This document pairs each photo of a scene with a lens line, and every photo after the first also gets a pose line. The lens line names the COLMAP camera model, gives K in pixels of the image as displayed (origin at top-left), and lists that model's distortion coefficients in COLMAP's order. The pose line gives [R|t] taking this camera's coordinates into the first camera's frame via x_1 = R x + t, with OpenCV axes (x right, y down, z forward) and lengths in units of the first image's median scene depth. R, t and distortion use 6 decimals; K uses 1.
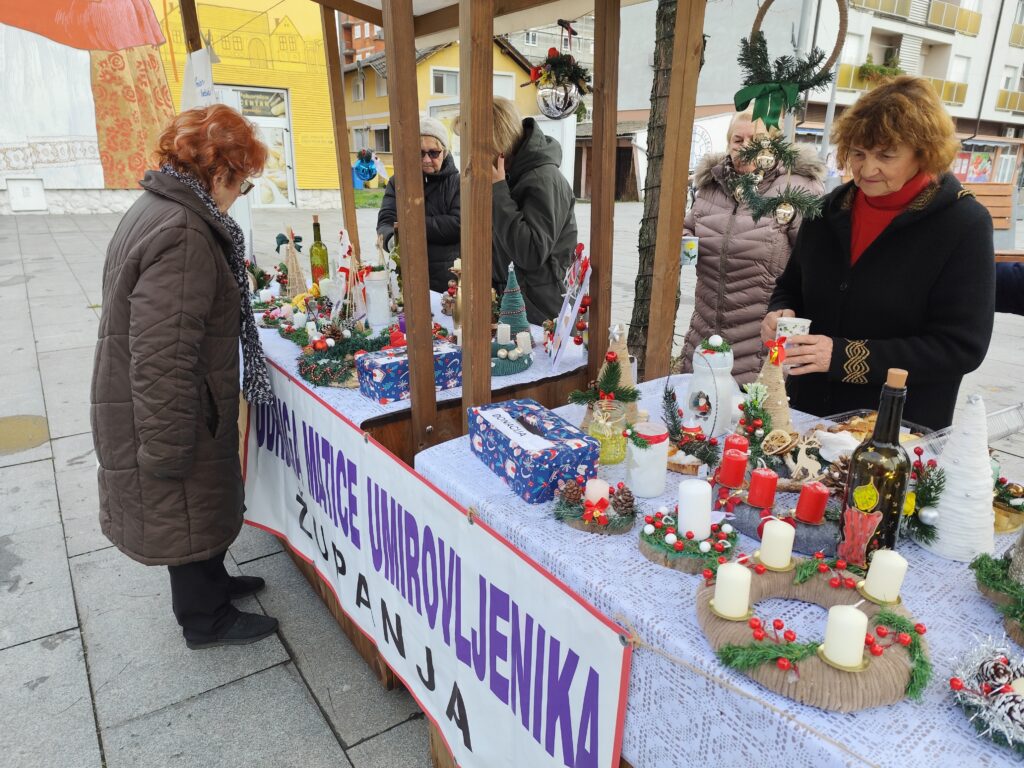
lens RADIAL K [[696.7, 0, 512.0], [0, 696.7, 384.0], [0, 0, 1]] dist [0.034023, -0.047619]
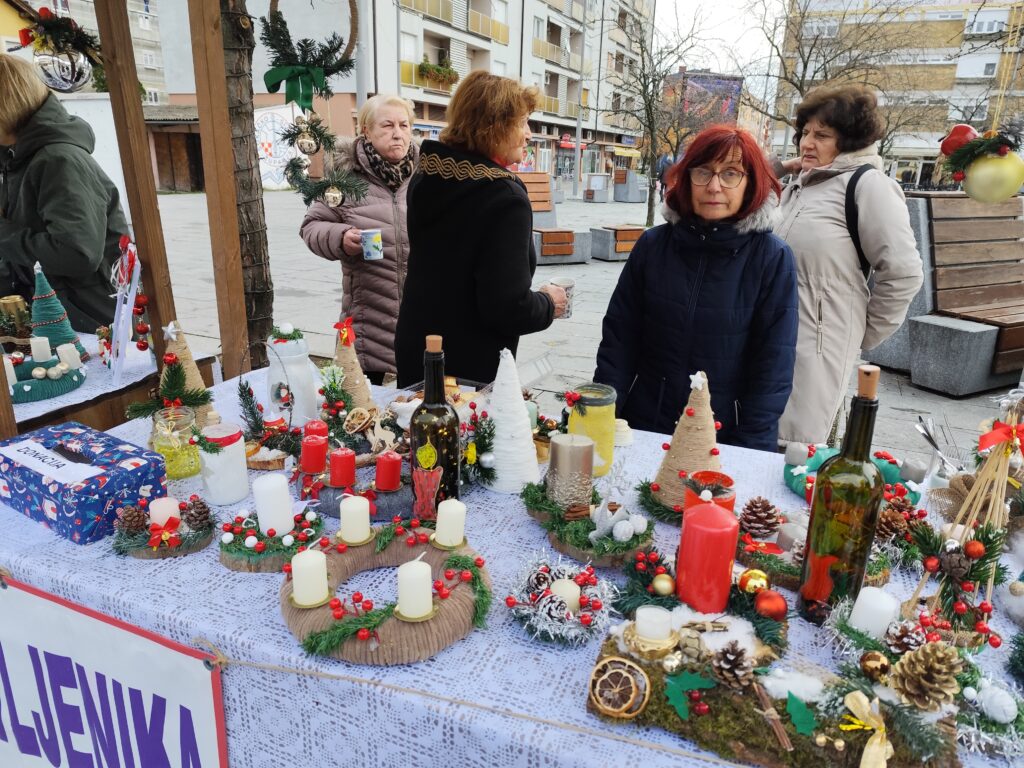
lens RADIAL K [[696.7, 0, 512.0], [0, 696.7, 384.0], [0, 0, 1]] dist [0.034023, -0.047619]
pose [[0.851056, -0.152980, 0.502296, 0.077954], [0.145669, 0.987856, 0.054051, 0.010202], [-0.504464, 0.027168, 0.863005, 0.000670]]
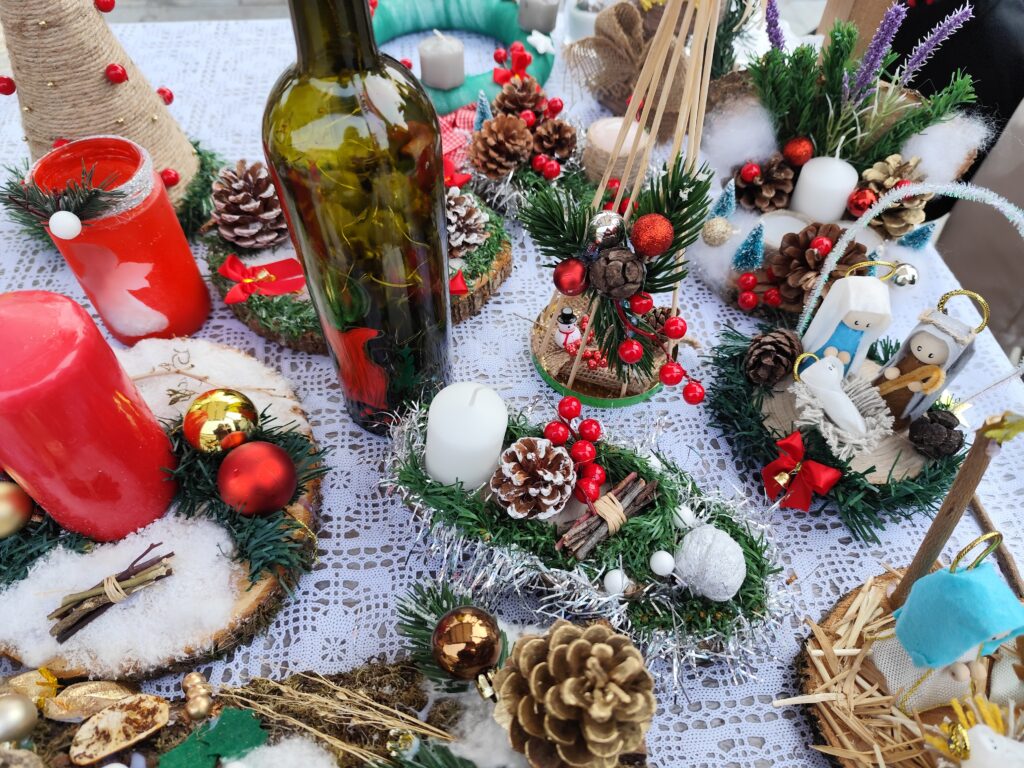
lens RADIAL K [[721.5, 0, 512.0], [0, 721.5, 384.0], [0, 0, 1]] dist [0.034485, -0.060390]
pose [[0.506301, -0.674193, 0.537702, 0.559241], [0.252970, 0.712209, 0.654801, 0.107685], [-0.824418, -0.195503, 0.531143, 0.249512]]
